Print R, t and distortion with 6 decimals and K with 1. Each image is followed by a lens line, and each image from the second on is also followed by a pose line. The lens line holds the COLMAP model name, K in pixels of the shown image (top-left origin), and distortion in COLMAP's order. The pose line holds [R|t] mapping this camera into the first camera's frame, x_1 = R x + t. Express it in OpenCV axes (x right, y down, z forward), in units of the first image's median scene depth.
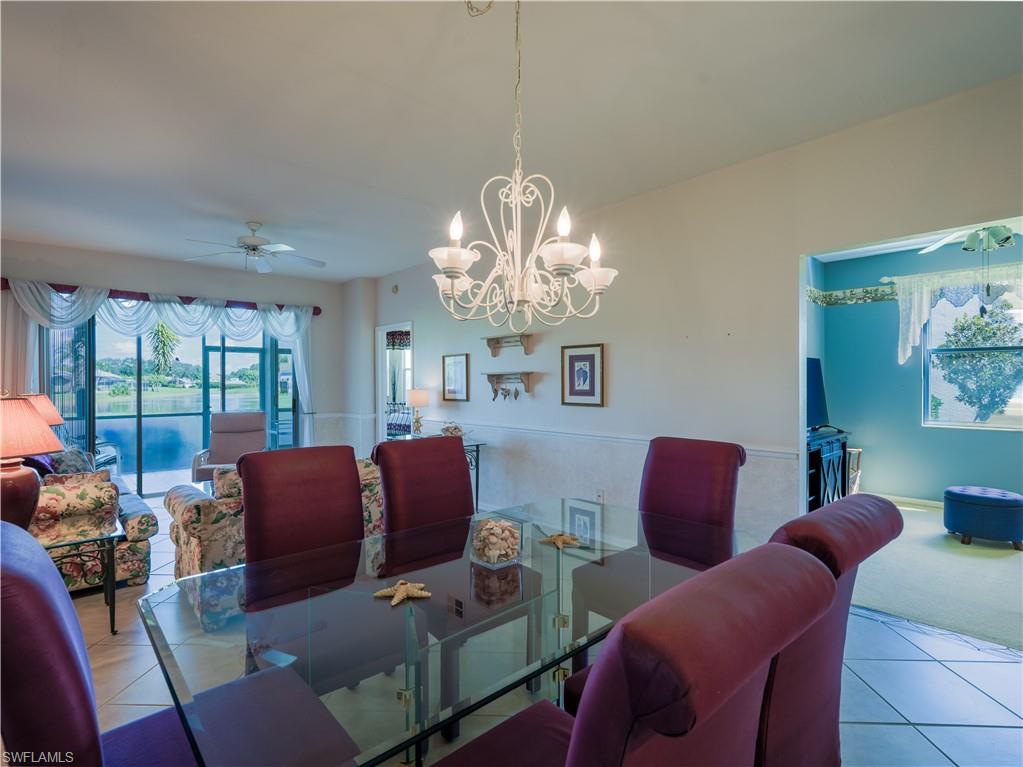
lens RADIAL K [[515.0, 0, 525.2], [0, 515.0, 383.9], [0, 0, 1]] dist [-0.019758, 0.010171]
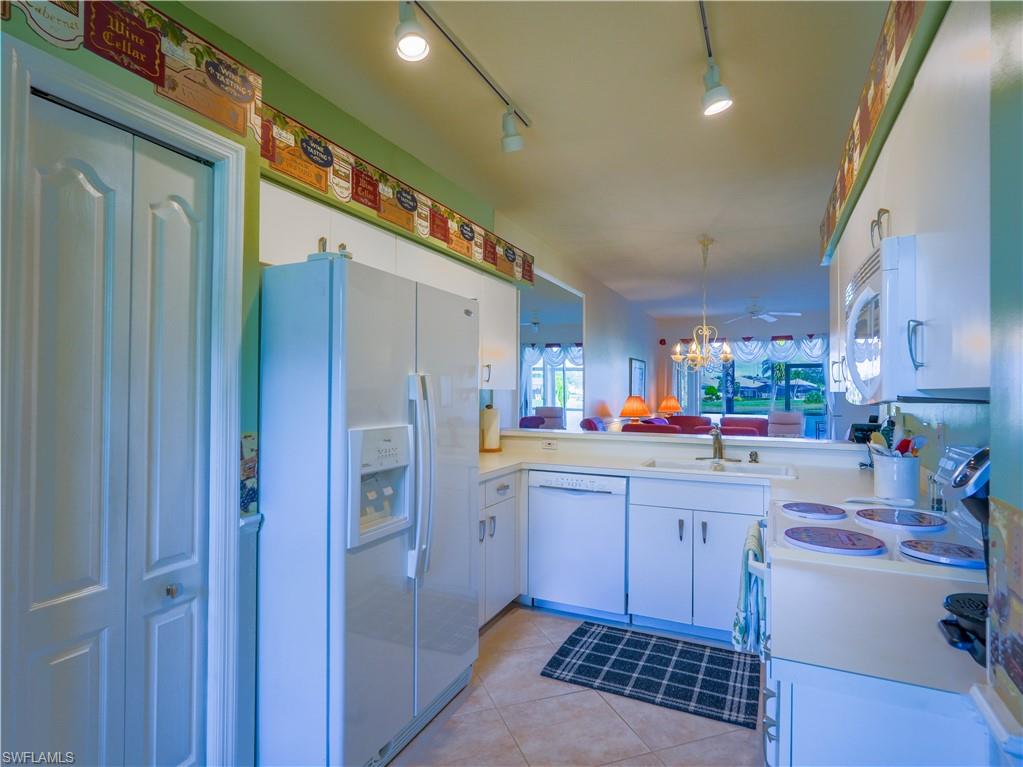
lens RADIAL K [[545.8, 0, 511.5], [0, 545.8, 383.5], [0, 0, 1]] dist [-0.012226, 0.003774]
pose [[0.378127, -0.005766, -0.925736, 0.676842], [-0.009430, 0.999905, -0.010080, -0.002544], [0.925706, 0.012541, 0.378036, -0.338511]]
